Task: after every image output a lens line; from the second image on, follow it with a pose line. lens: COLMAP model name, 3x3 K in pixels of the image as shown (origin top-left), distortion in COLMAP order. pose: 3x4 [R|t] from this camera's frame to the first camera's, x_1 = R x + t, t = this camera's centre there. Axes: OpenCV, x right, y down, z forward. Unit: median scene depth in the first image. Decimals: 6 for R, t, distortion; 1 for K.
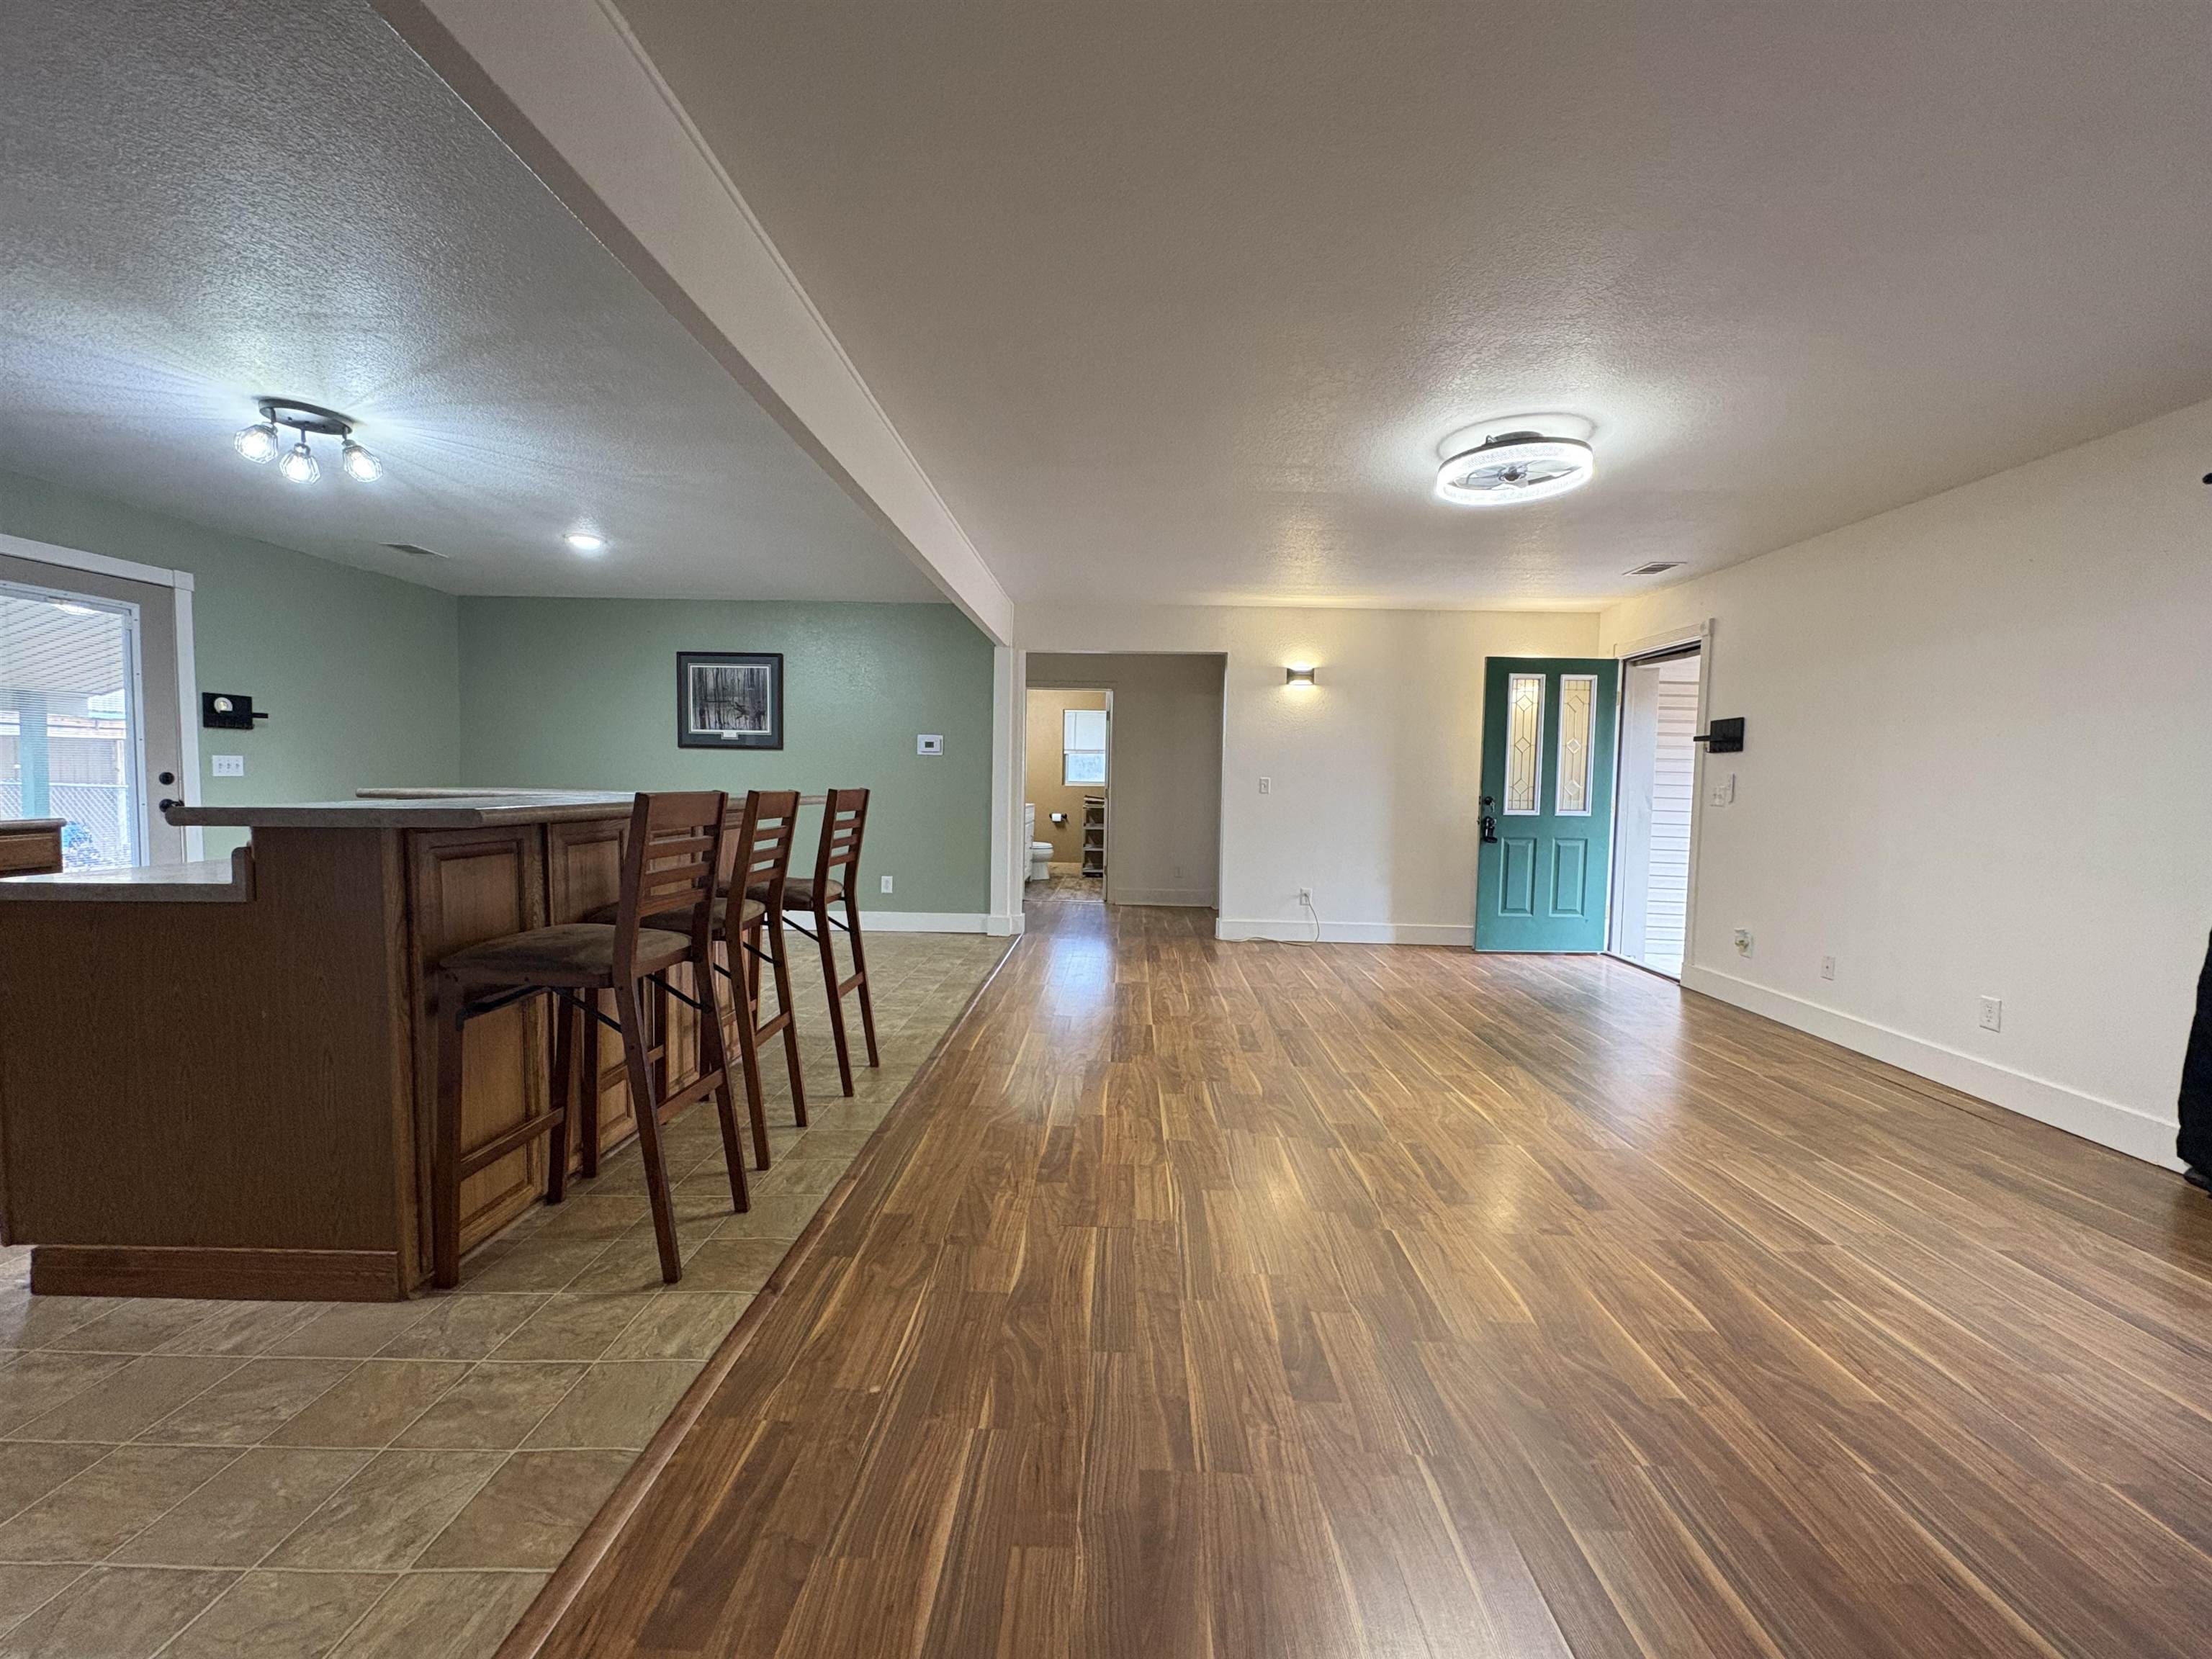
lens RADIAL K [[873.4, 0, 1102.3], [0, 873.4, 832.2], [0, 0, 1]] dist [-0.007207, 0.000693]
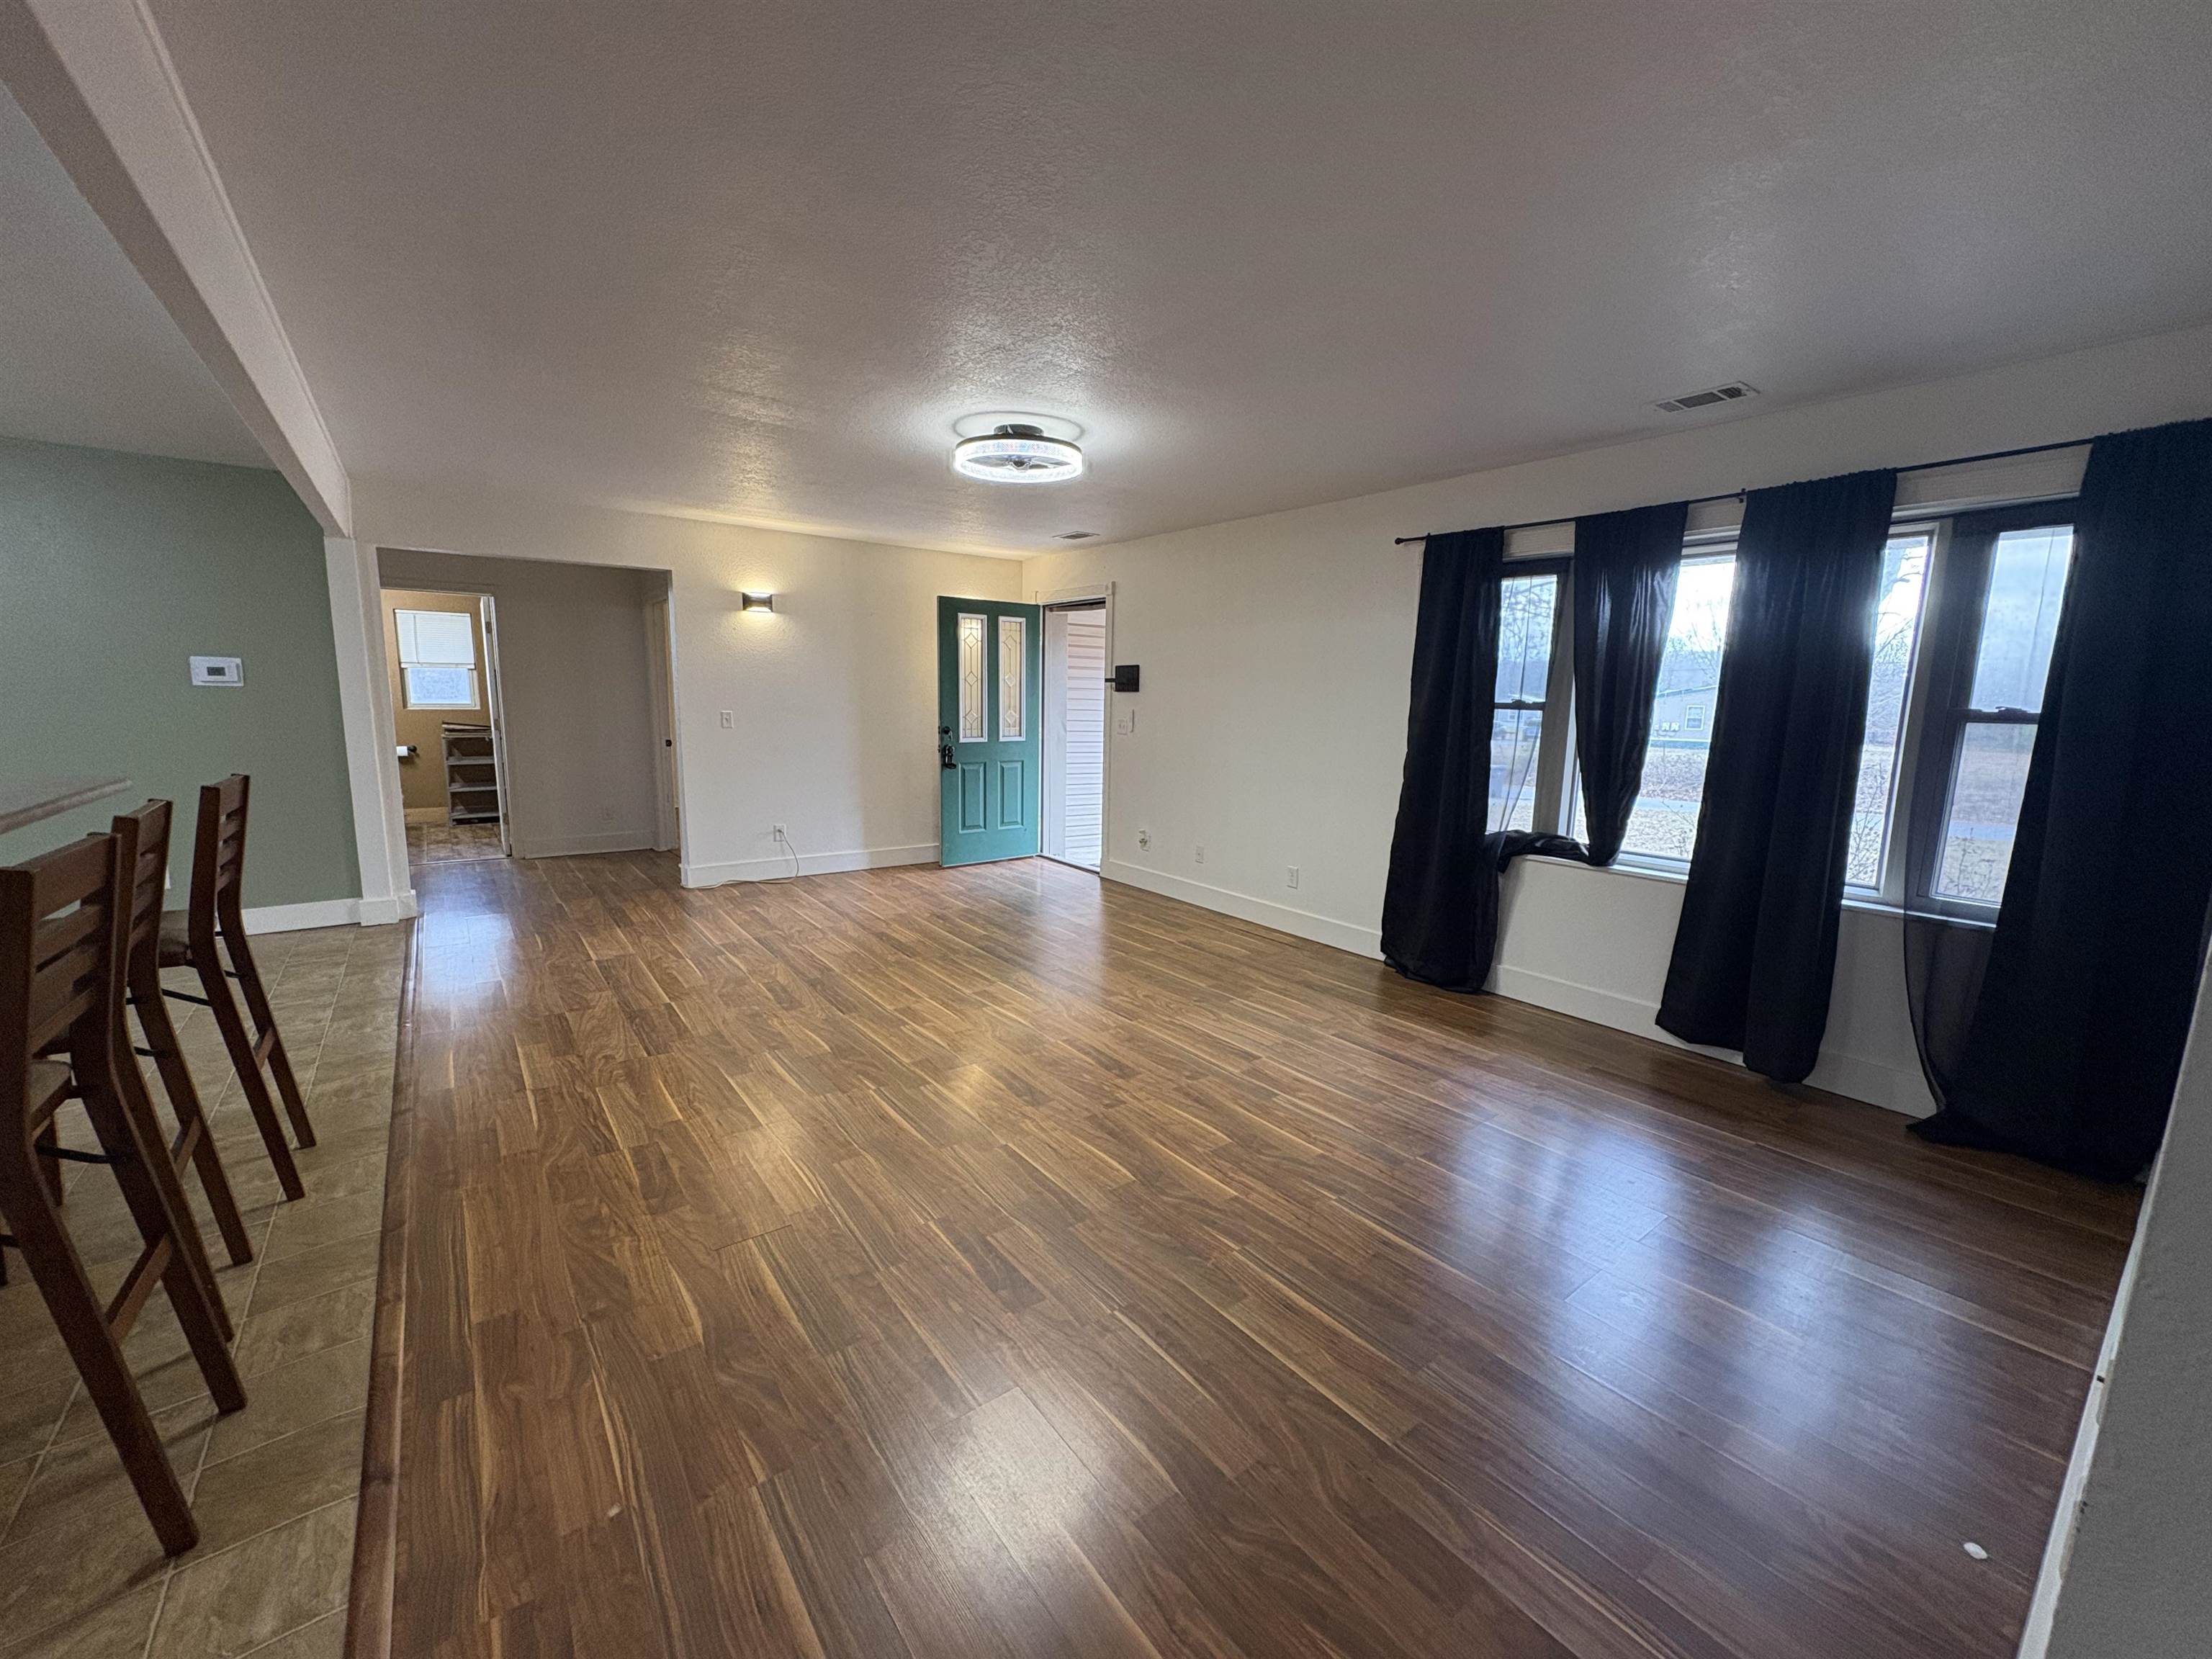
lens RADIAL K [[873.4, 0, 1103.8], [0, 873.4, 834.9], [0, 0, 1]] dist [-0.007207, 0.000693]
pose [[0.778854, -0.104508, 0.618438, -0.182071], [0.032614, 0.991435, 0.126466, -0.072744], [-0.626357, -0.078329, 0.775591, 0.028783]]
